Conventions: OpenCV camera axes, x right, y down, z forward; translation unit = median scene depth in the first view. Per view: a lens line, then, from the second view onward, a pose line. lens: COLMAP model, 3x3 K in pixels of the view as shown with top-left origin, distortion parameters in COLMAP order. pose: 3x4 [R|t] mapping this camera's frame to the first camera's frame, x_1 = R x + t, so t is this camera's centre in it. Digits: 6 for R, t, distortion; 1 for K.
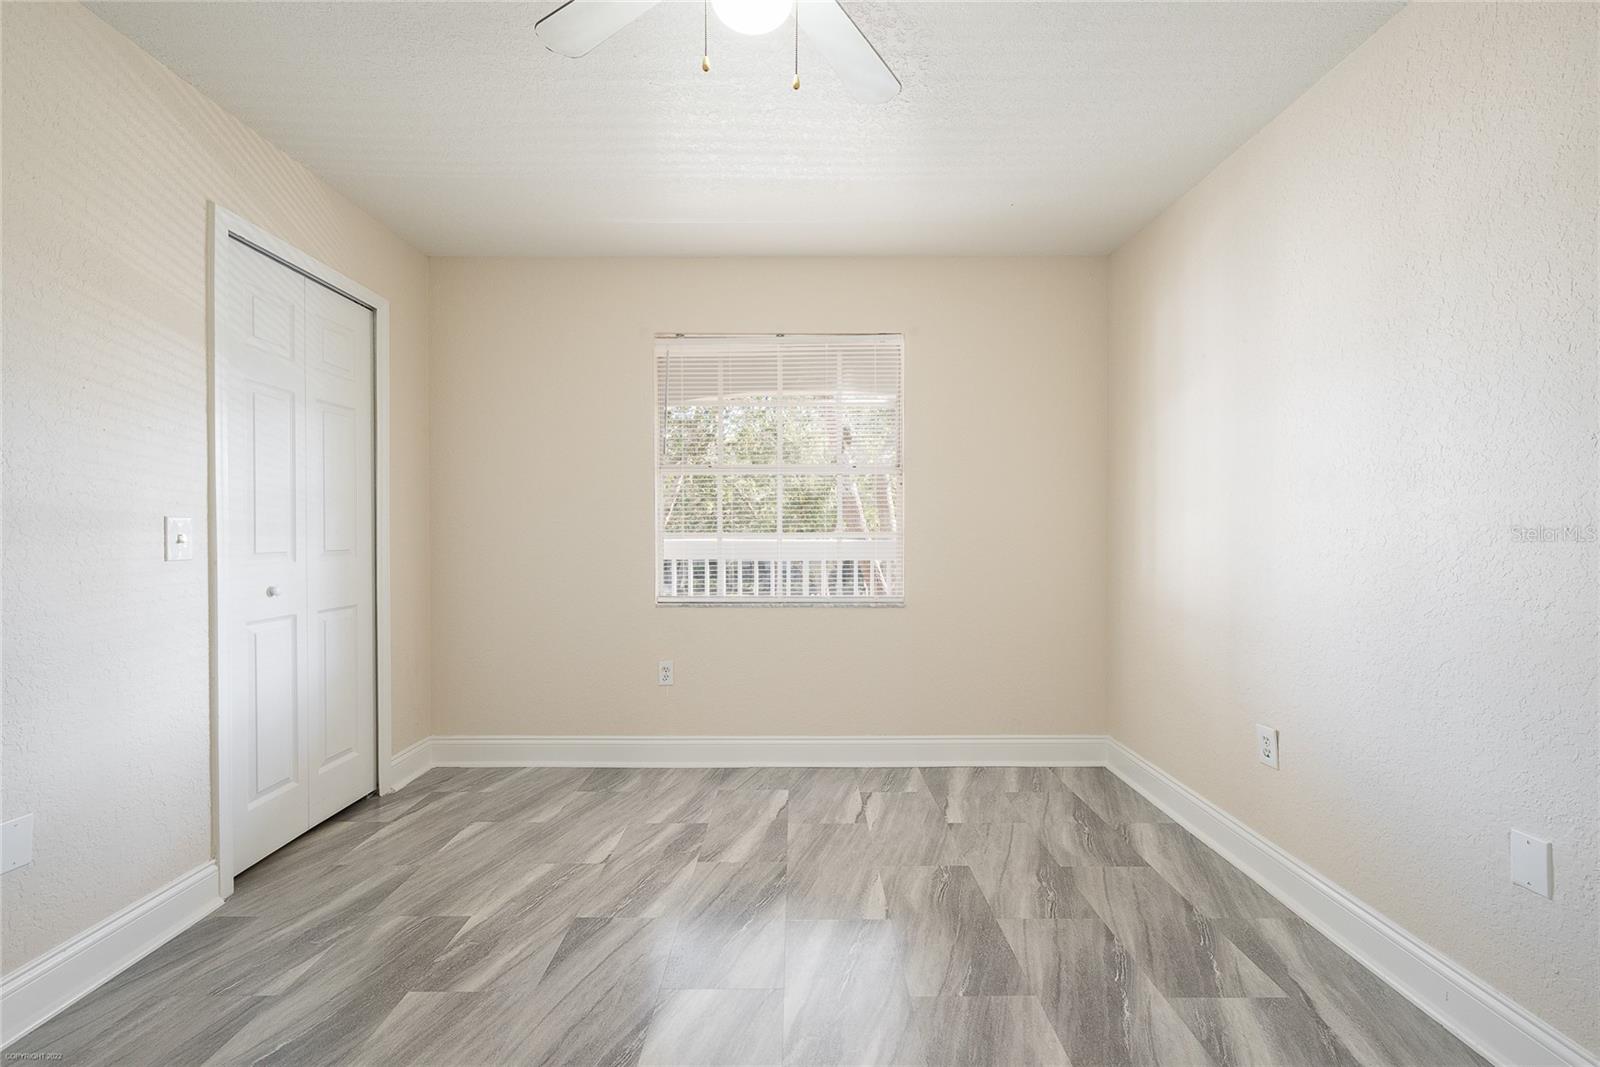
lens RADIAL K [[637.5, 0, 807.5], [0, 637.5, 534.0], [0, 0, 1]] dist [0.000234, 0.000212]
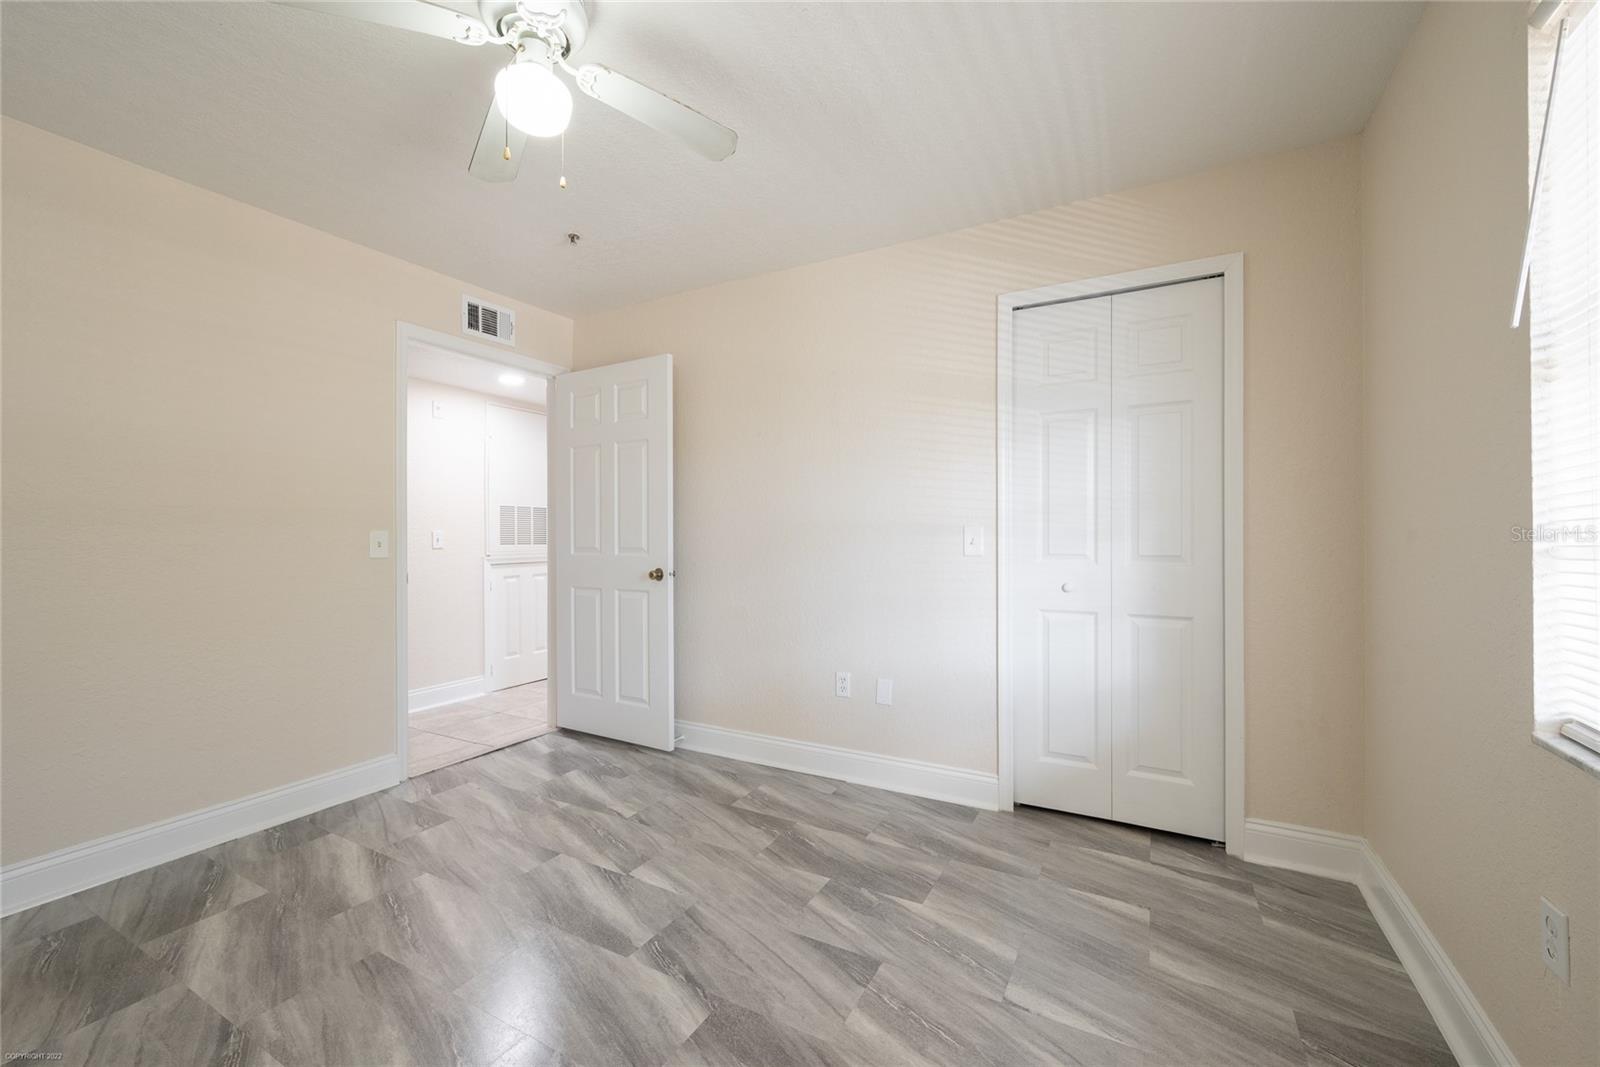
lens RADIAL K [[642.6, 0, 805.5], [0, 642.6, 536.0], [0, 0, 1]] dist [0.001118, -0.000017]
pose [[-0.490514, 0.000917, -0.871433, 0.376350], [-0.003013, 0.999992, 0.002748, -0.005169], [0.871428, 0.003974, -0.490508, 1.046457]]
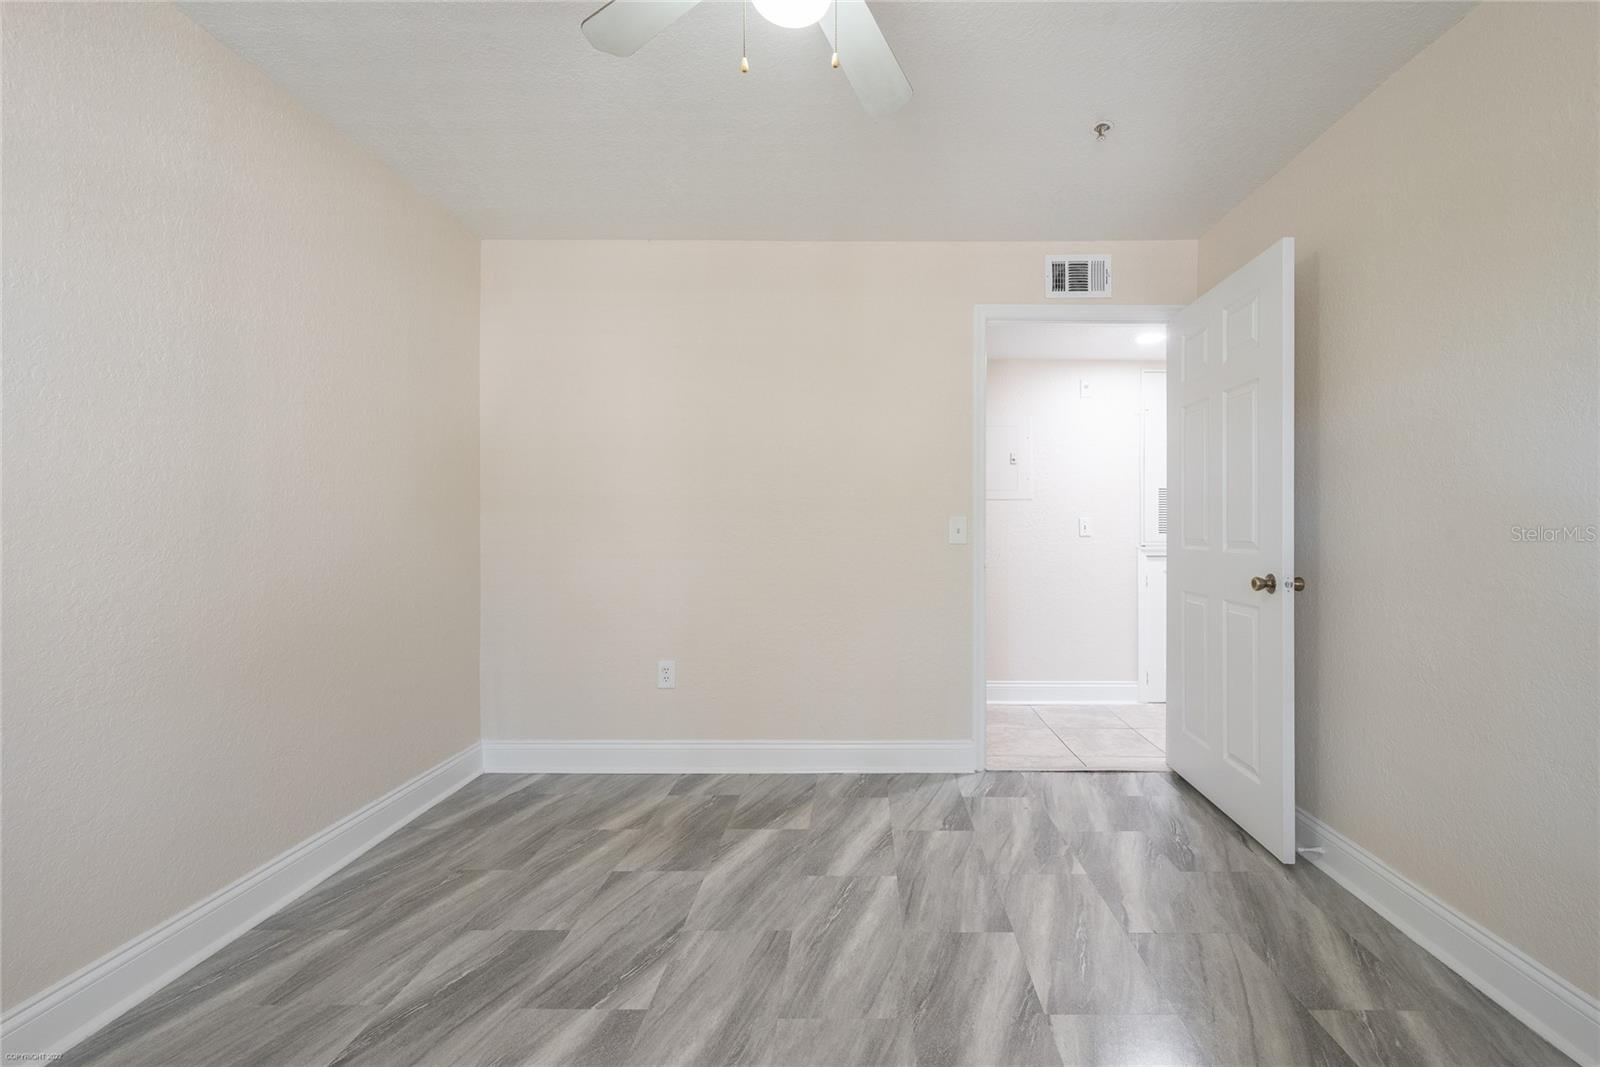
lens RADIAL K [[668.1, 0, 862.6], [0, 668.1, 524.3], [0, 0, 1]] dist [0.001495, 0.000485]
pose [[-0.999926, -0.005669, 0.010767, -0.104861], [-0.005578, 0.999949, 0.008474, -0.005364], [-0.010814, 0.008413, -0.999906, 1.032013]]
